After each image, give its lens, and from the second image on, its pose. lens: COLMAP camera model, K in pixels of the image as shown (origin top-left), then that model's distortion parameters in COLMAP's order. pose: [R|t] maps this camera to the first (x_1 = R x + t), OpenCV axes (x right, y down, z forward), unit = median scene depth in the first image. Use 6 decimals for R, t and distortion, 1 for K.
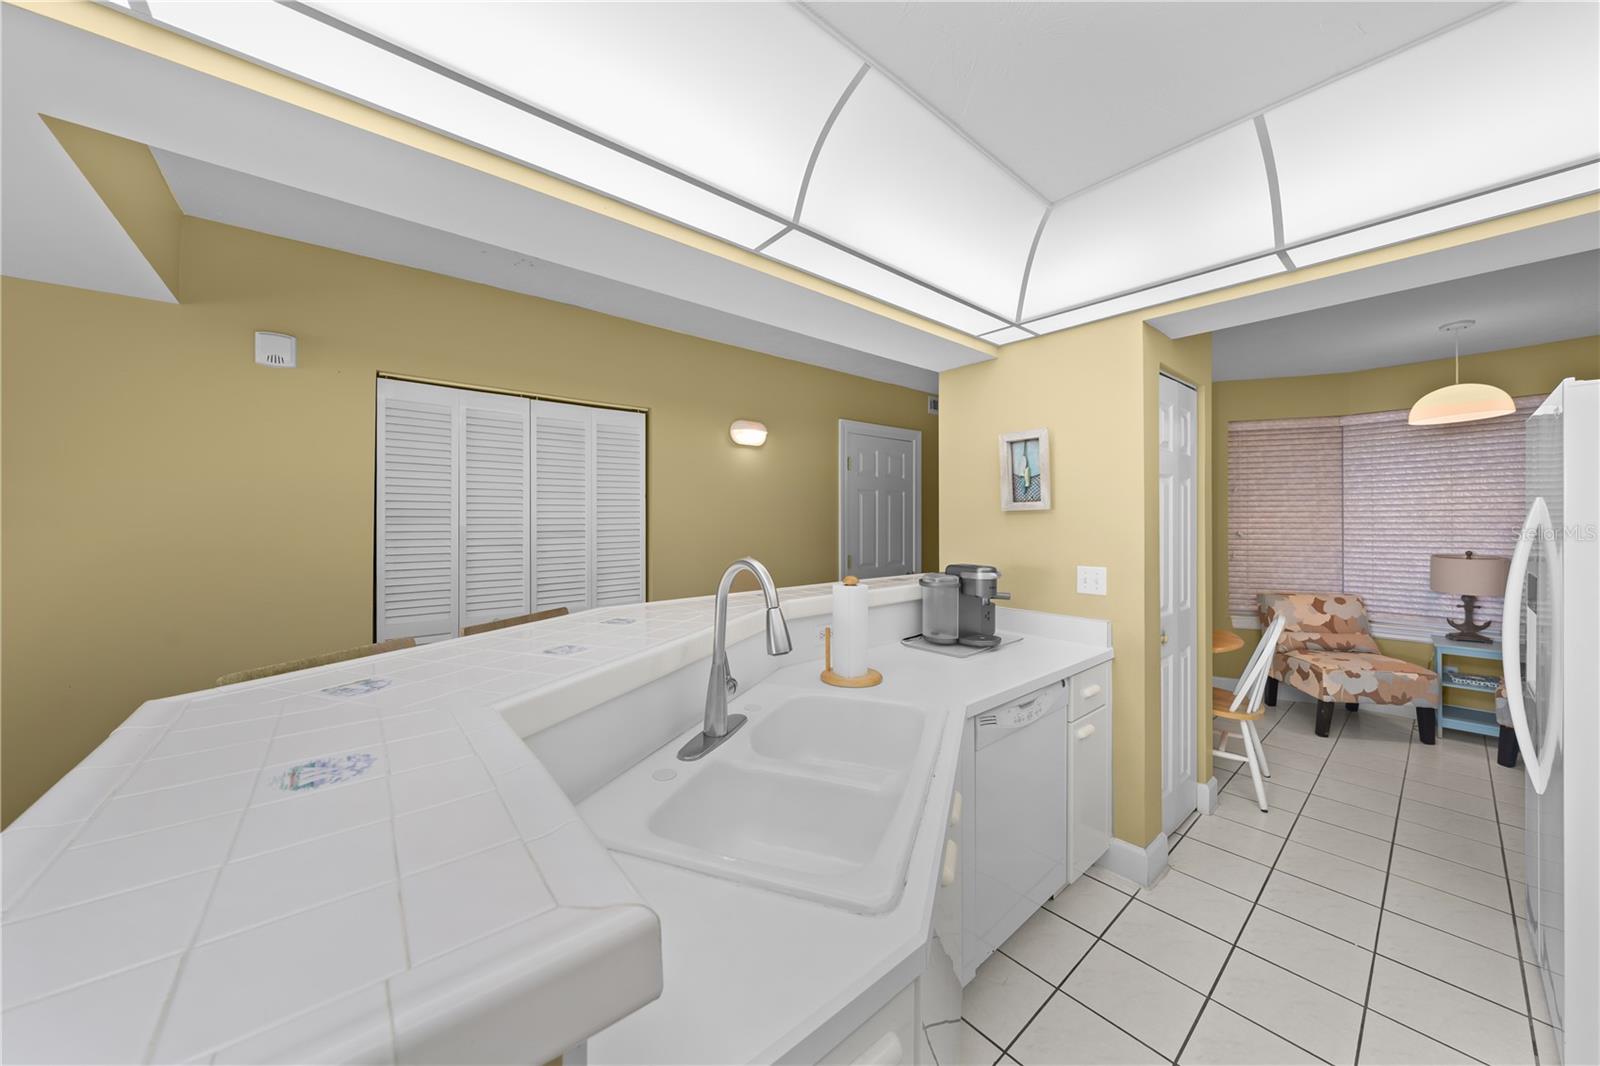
lens RADIAL K [[559.8, 0, 795.4], [0, 559.8, 525.1], [0, 0, 1]] dist [-0.001094, -0.000220]
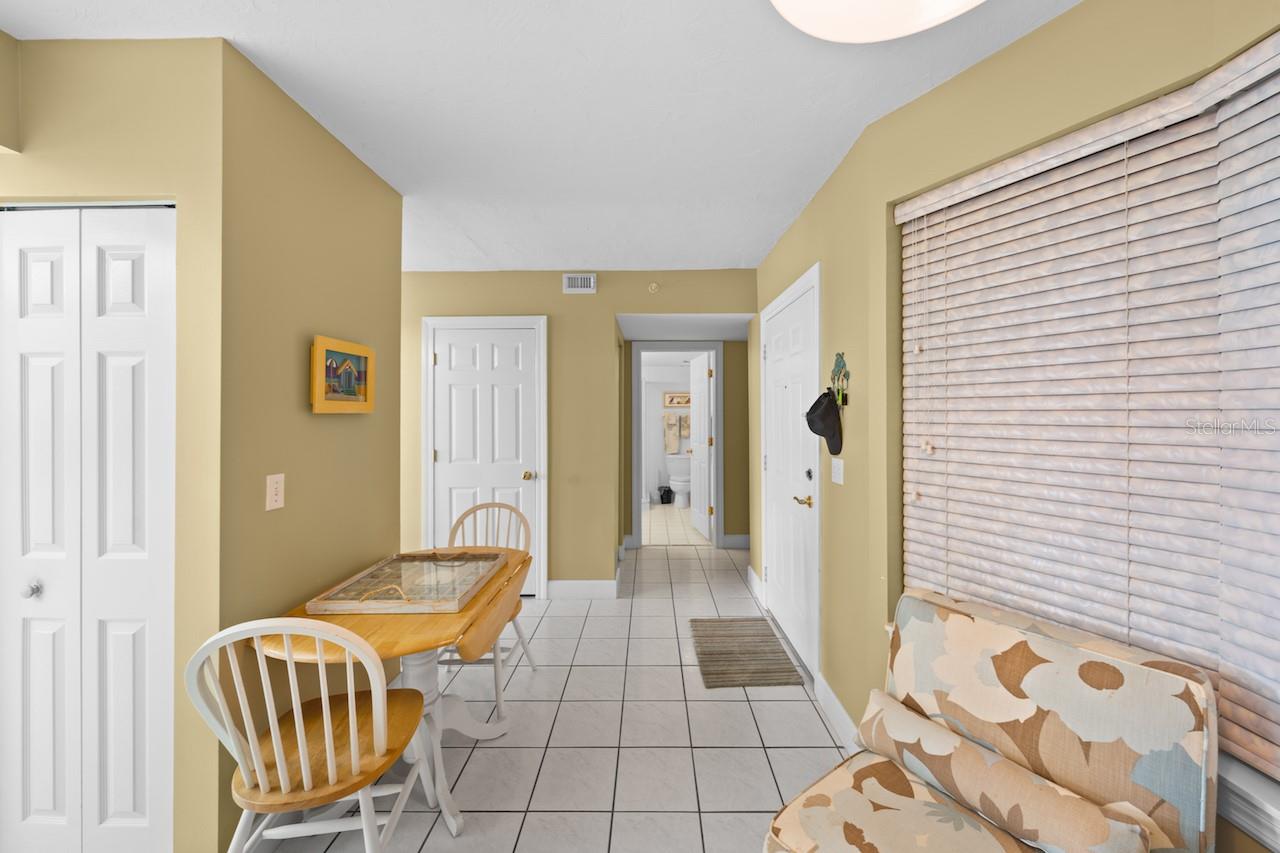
lens RADIAL K [[447.8, 0, 636.3], [0, 447.8, 420.2], [0, 0, 1]] dist [-0.001094, -0.000220]
pose [[0.763045, 0.010776, -0.646256, 1.573370], [-0.004821, 0.999928, 0.010981, -0.017671], [0.646327, -0.005264, 0.763042, 1.074255]]
